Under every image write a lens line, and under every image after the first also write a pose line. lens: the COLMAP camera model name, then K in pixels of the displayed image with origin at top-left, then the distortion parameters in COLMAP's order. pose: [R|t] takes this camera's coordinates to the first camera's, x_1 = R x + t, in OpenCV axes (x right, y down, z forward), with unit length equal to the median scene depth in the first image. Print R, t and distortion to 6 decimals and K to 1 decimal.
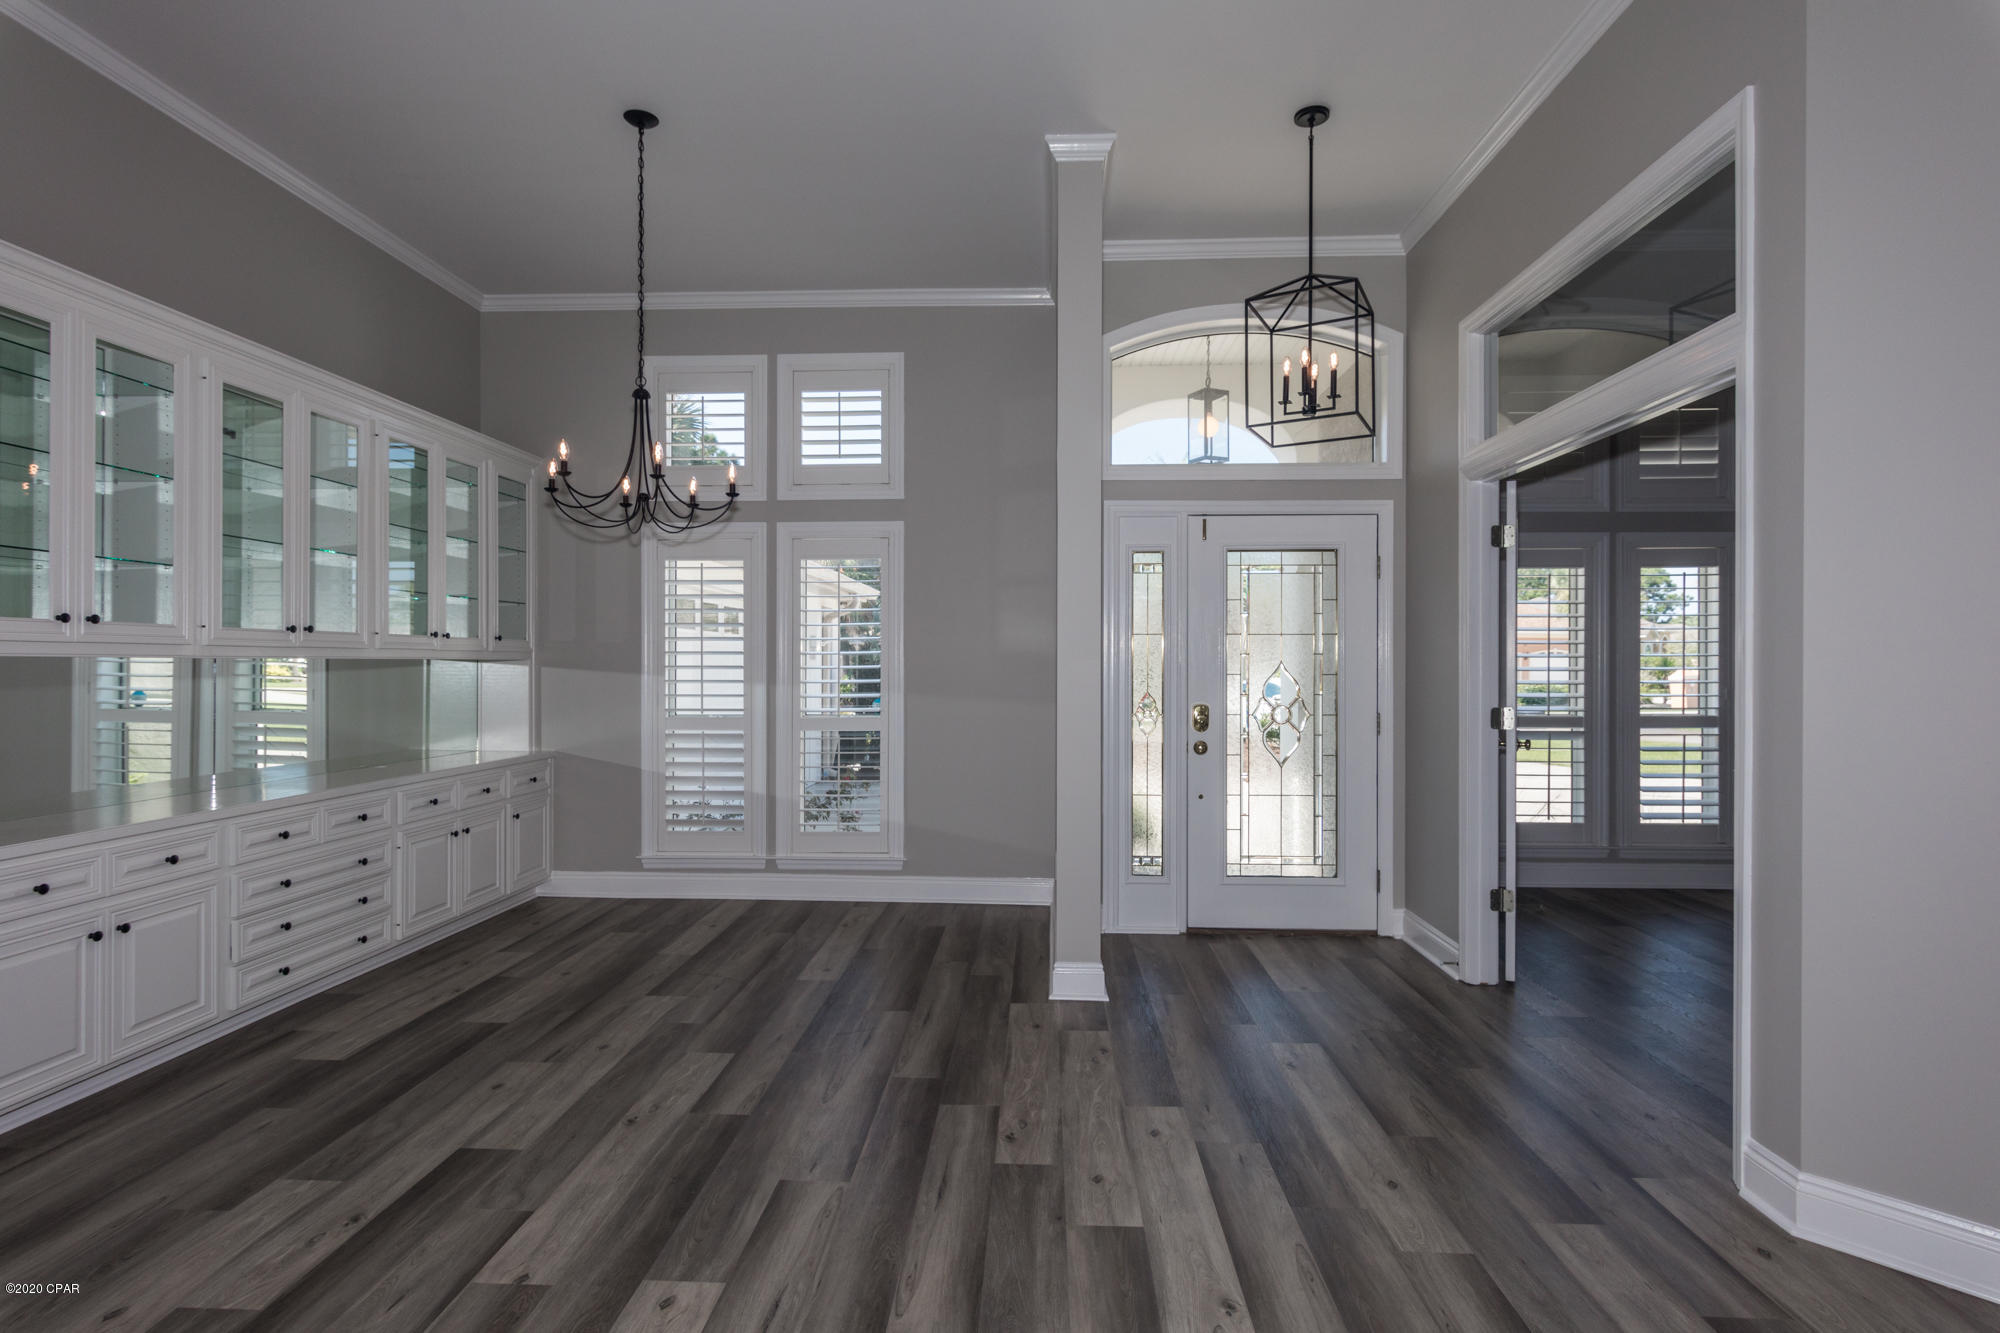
lens RADIAL K [[994.2, 0, 996.1], [0, 994.2, 665.8], [0, 0, 1]] dist [-0.000304, -0.000564]
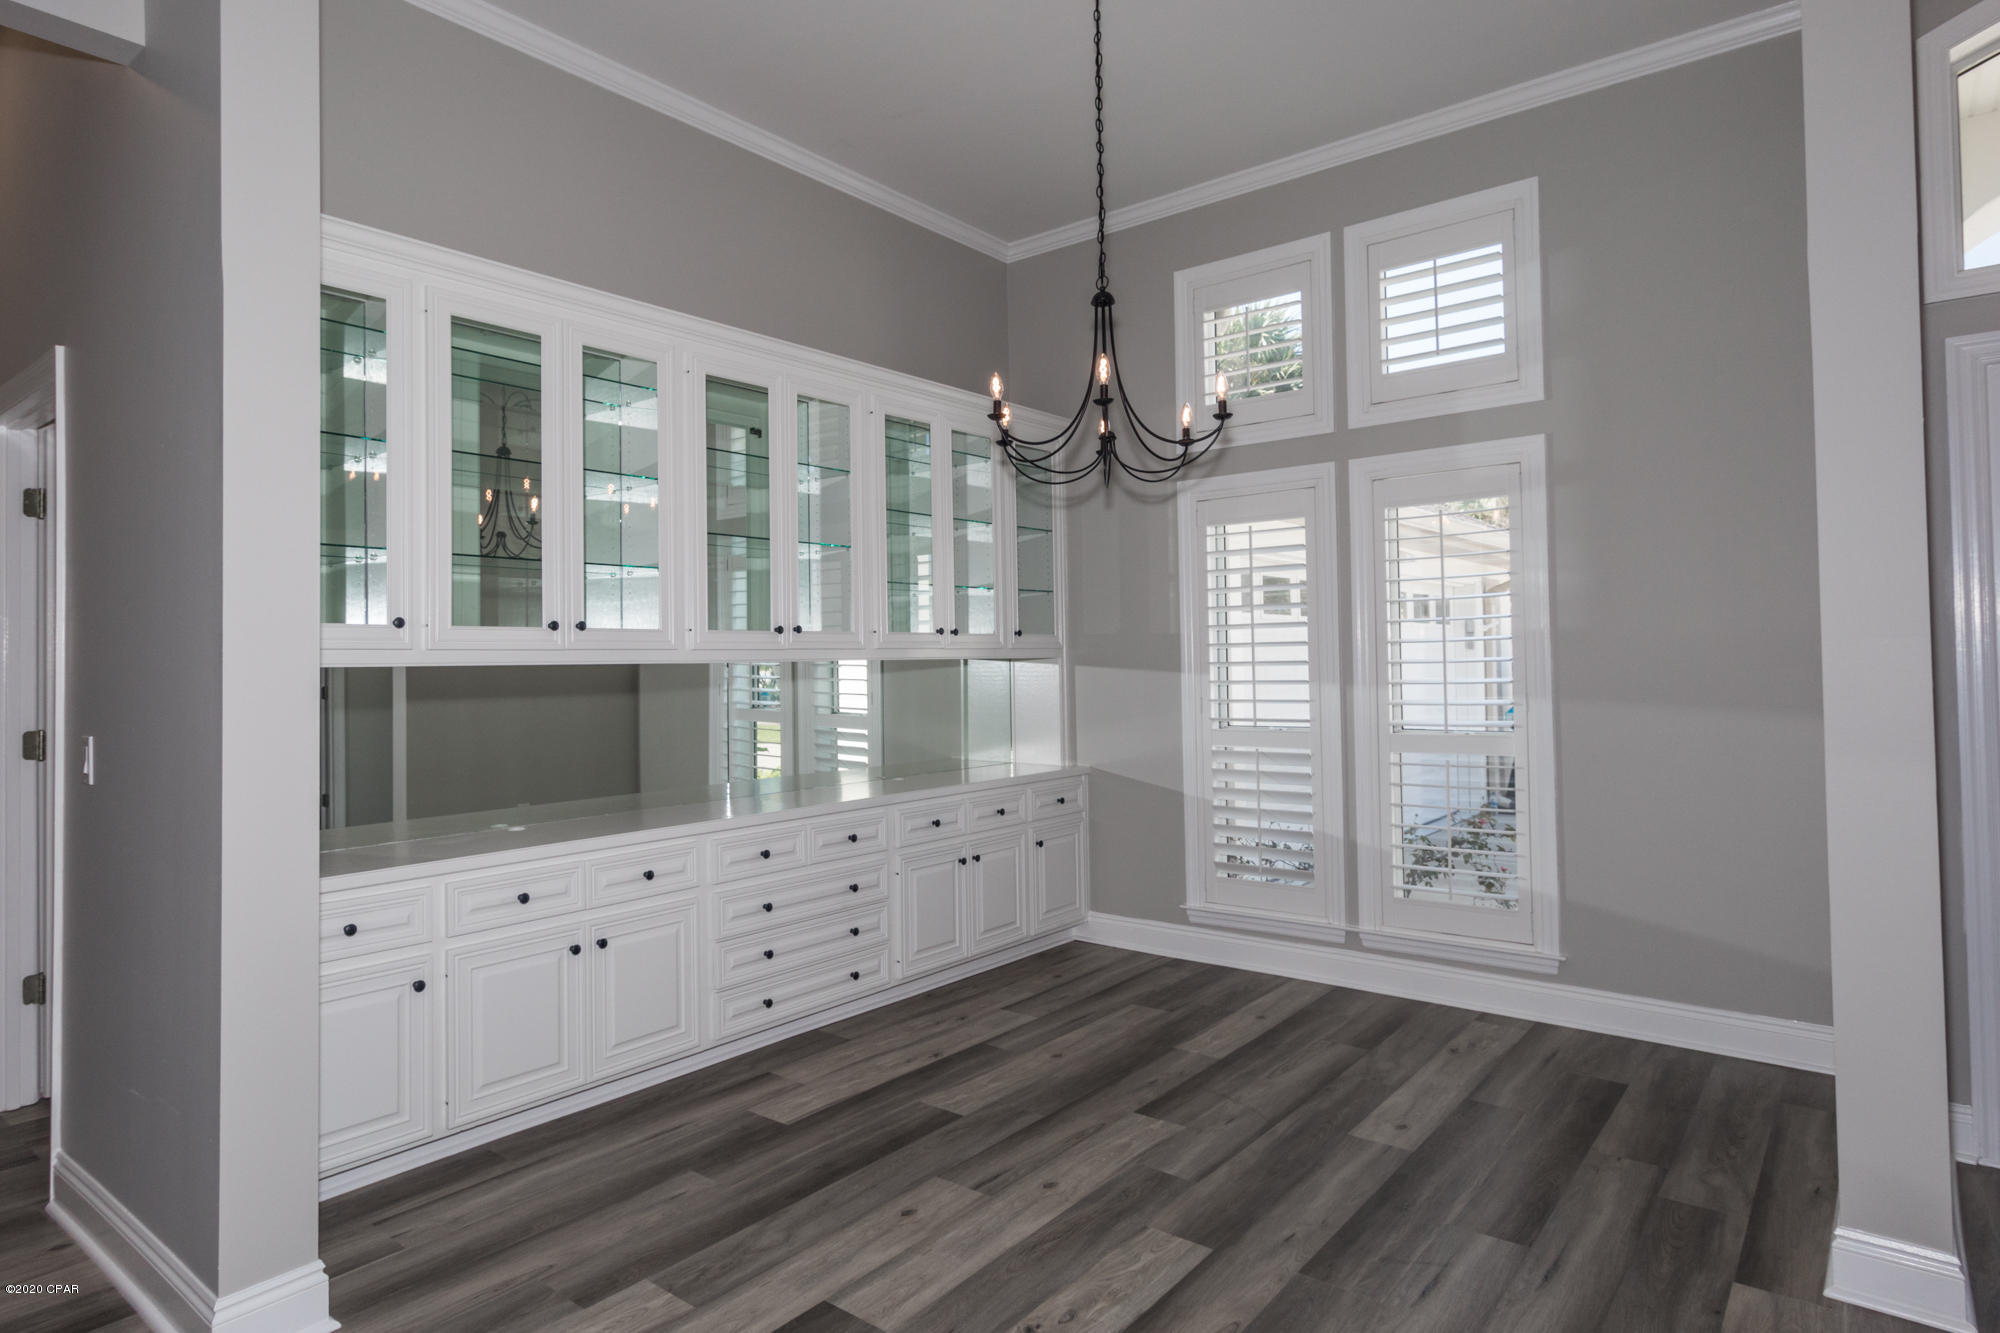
lens RADIAL K [[1153.0, 0, 933.9], [0, 1153.0, 635.9], [0, 0, 1]] dist [0.003308, -0.000541]
pose [[0.801099, -0.028765, -0.597840, 0.042870], [0.016291, 0.999522, -0.026262, -0.000467], [0.598310, 0.011299, 0.801185, 0.195960]]
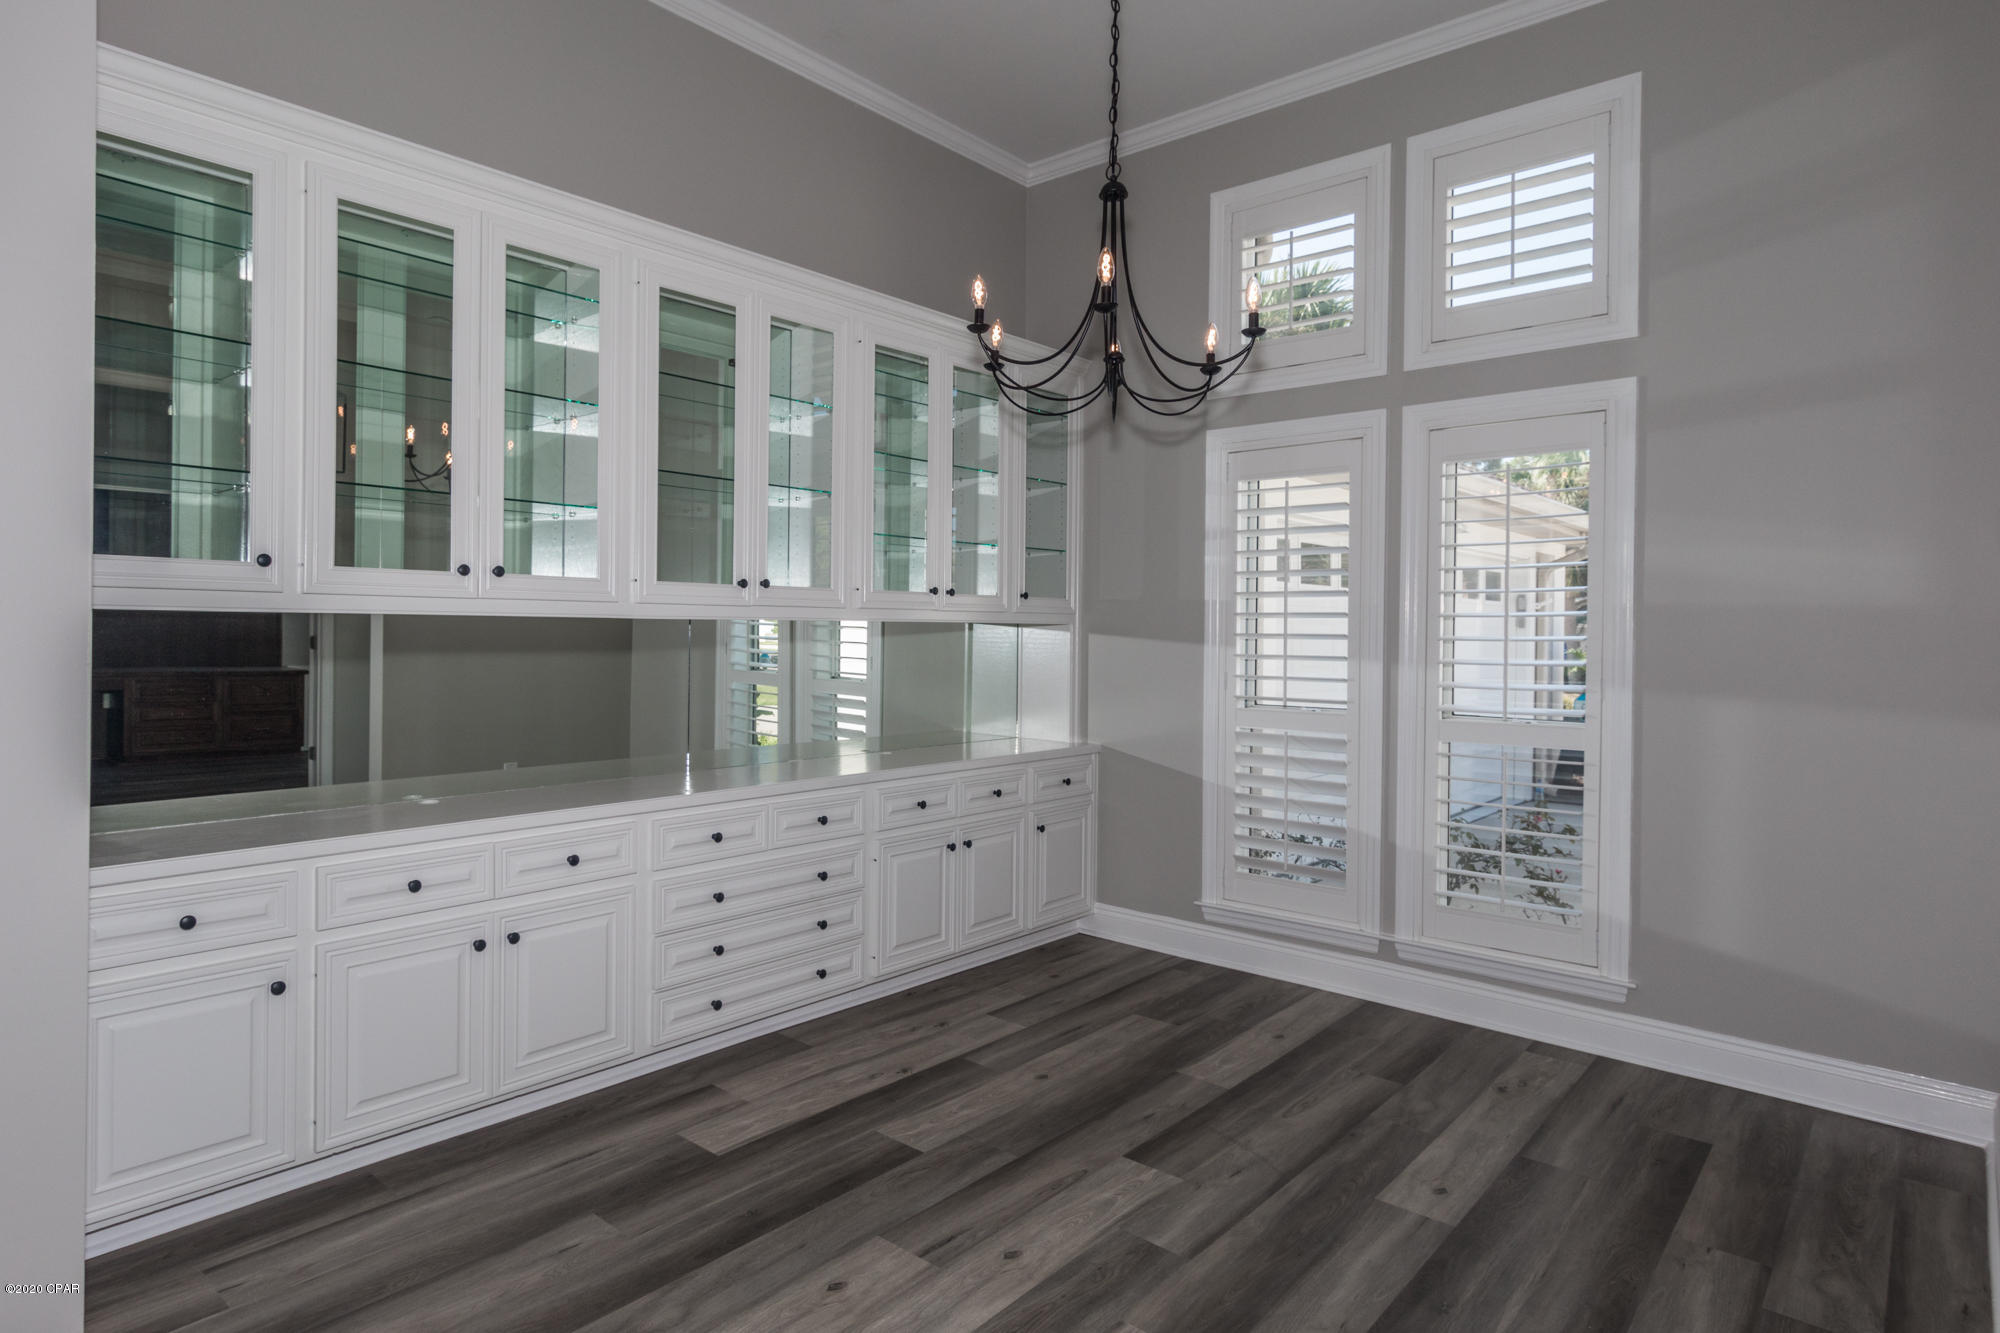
lens RADIAL K [[1153.0, 0, 933.9], [0, 1153.0, 635.9], [0, 0, 1]] dist [0.003308, -0.000541]
pose [[0.782826, 0.010220, -0.622156, 0.003396], [-0.010108, 0.999942, 0.003707, 0.001114], [0.622158, 0.003386, 0.782884, 0.309990]]
